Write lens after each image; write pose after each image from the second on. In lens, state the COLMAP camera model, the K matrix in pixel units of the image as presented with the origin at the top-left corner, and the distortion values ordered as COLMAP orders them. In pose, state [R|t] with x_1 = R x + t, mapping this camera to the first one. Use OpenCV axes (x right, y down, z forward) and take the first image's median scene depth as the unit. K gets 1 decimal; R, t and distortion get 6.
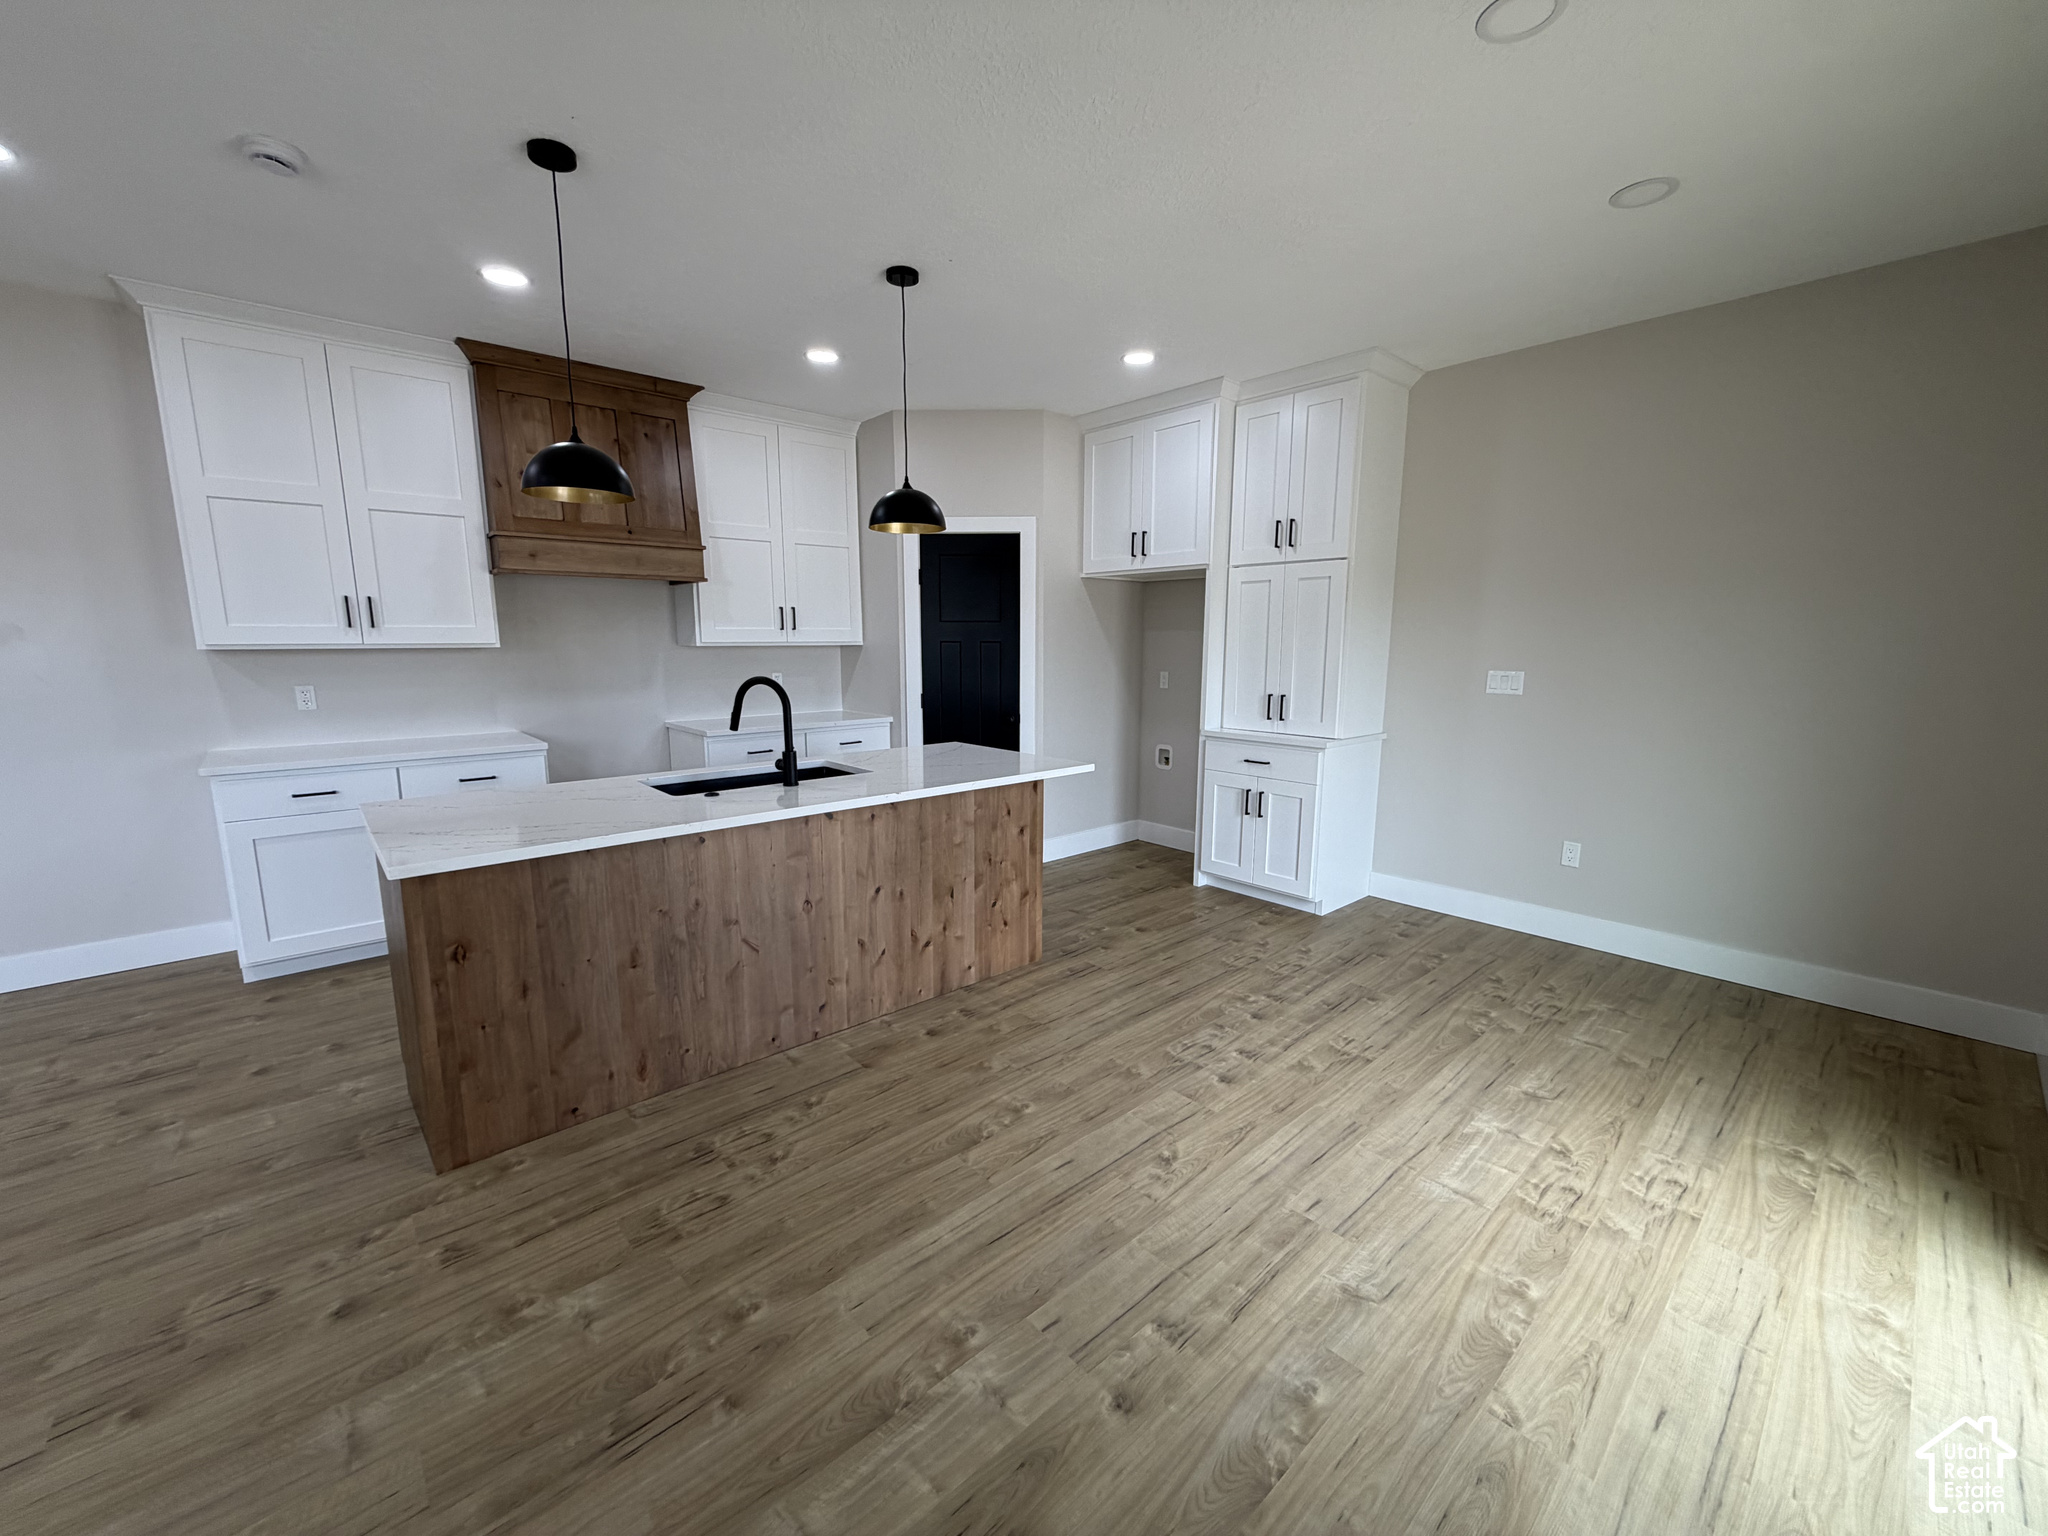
lens RADIAL K [[814.1, 0, 1015.0], [0, 814.1, 767.7], [0, 0, 1]] dist [-0.000502, 0.000093]
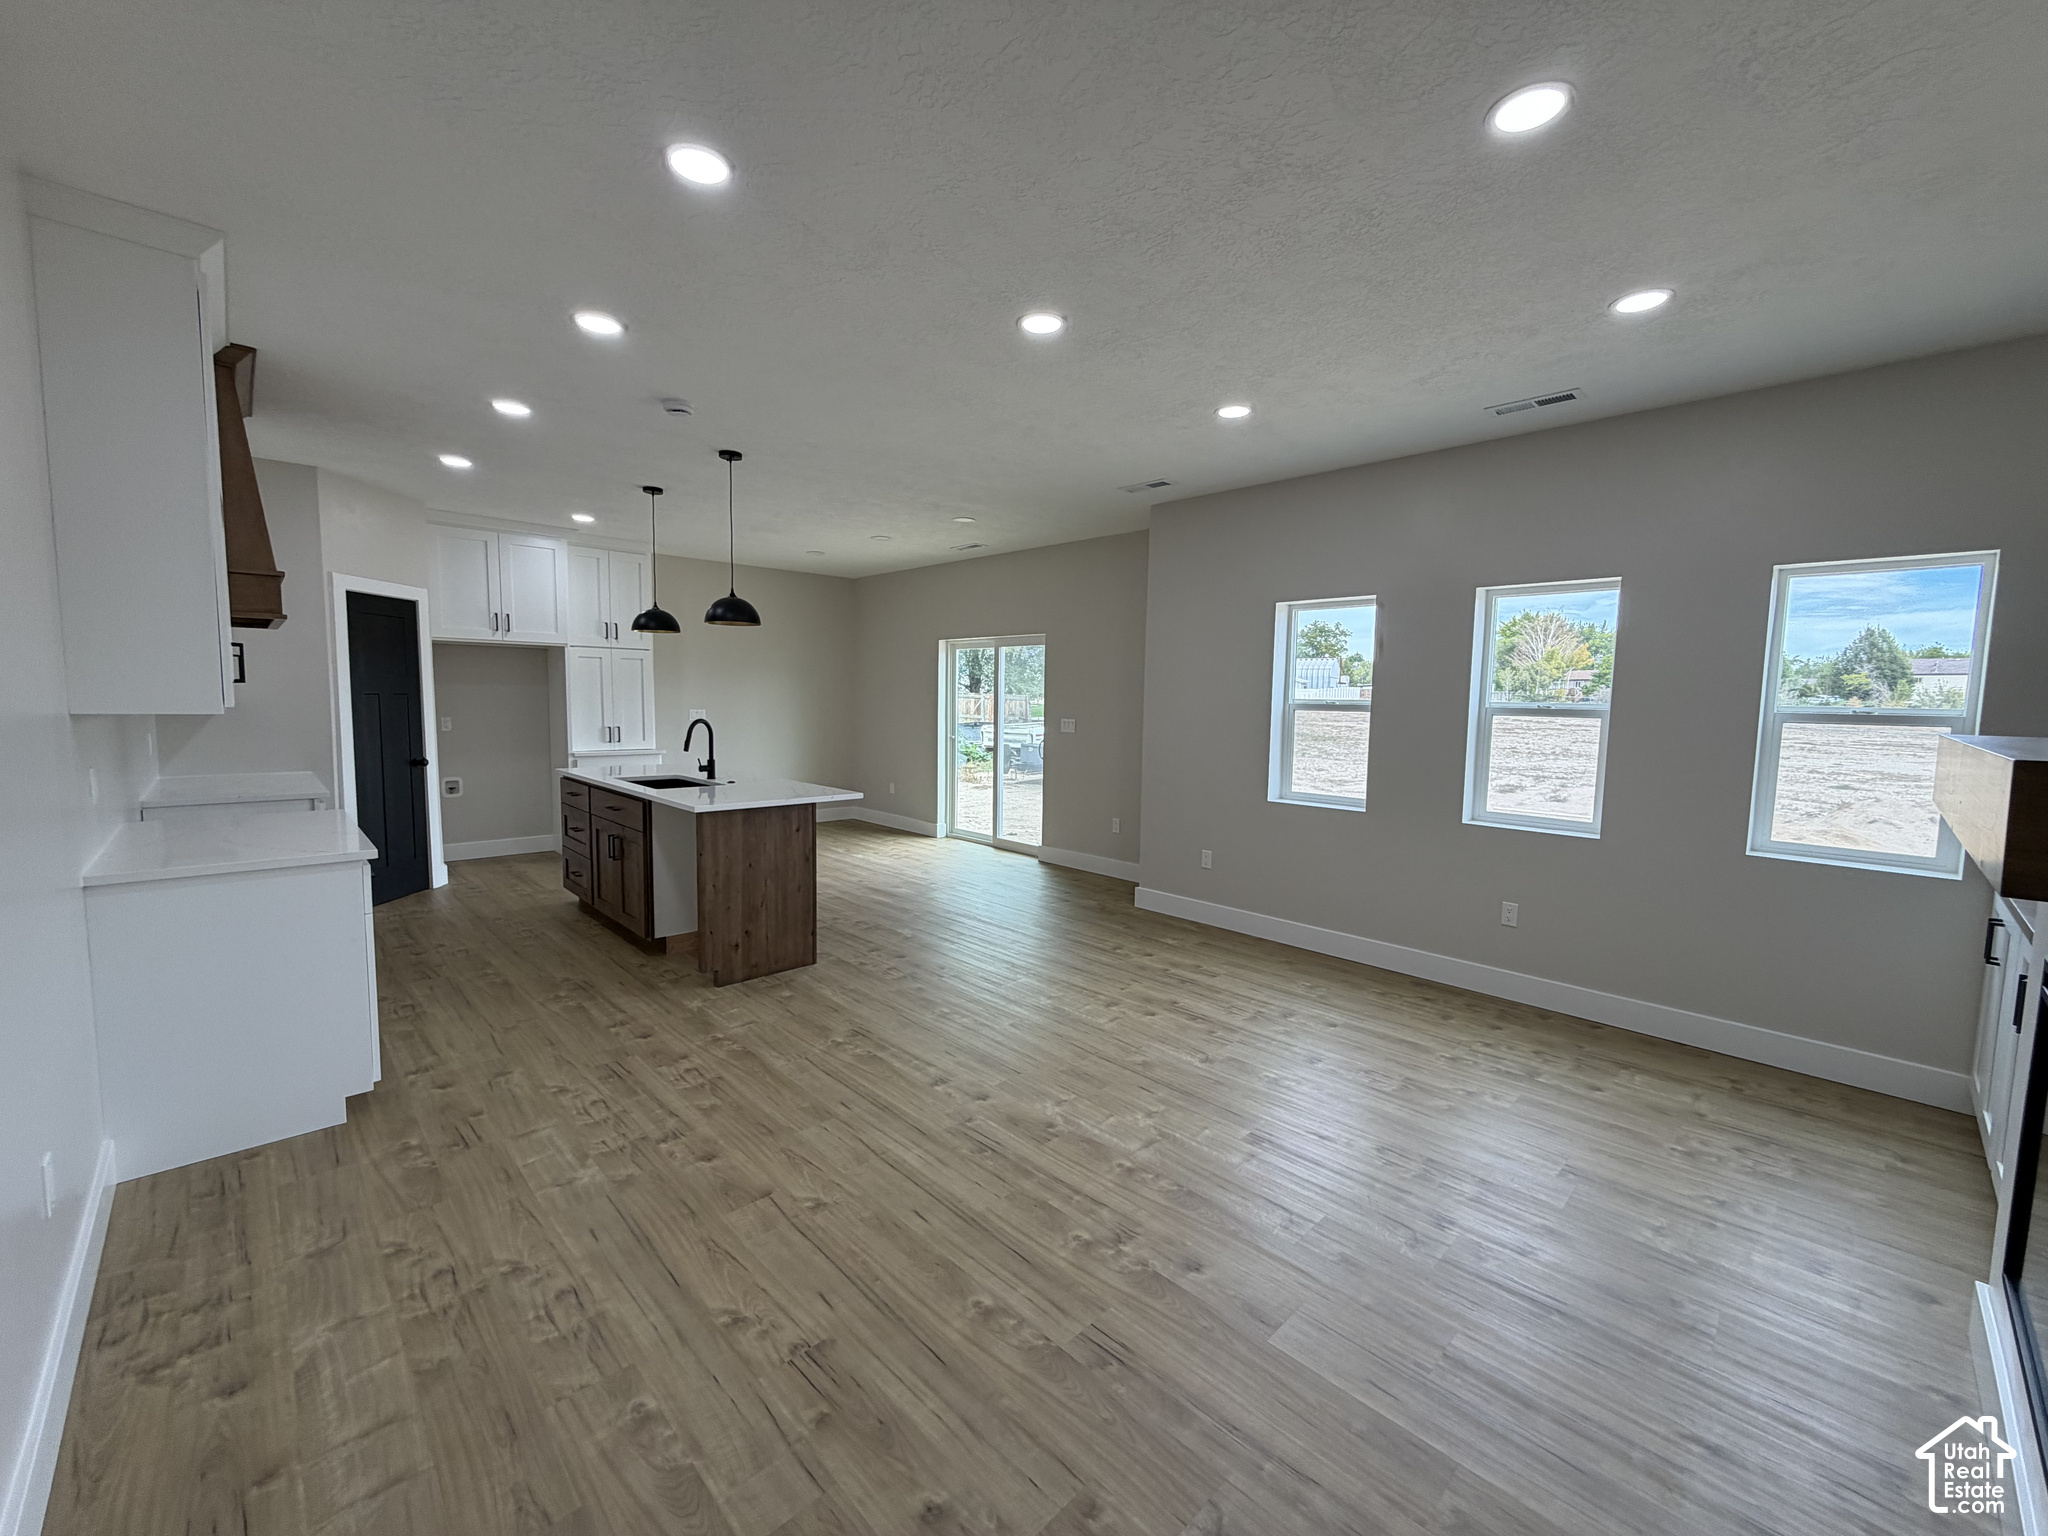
lens RADIAL K [[814.1, 0, 1021.0], [0, 814.1, 770.5], [0, 0, 1]] dist [-0.000502, 0.000093]
pose [[-0.041155, -0.093328, 0.994784, -2.052515], [0.137261, 0.985660, 0.098150, -0.077276], [-0.989680, 0.140585, -0.027755, 0.367672]]
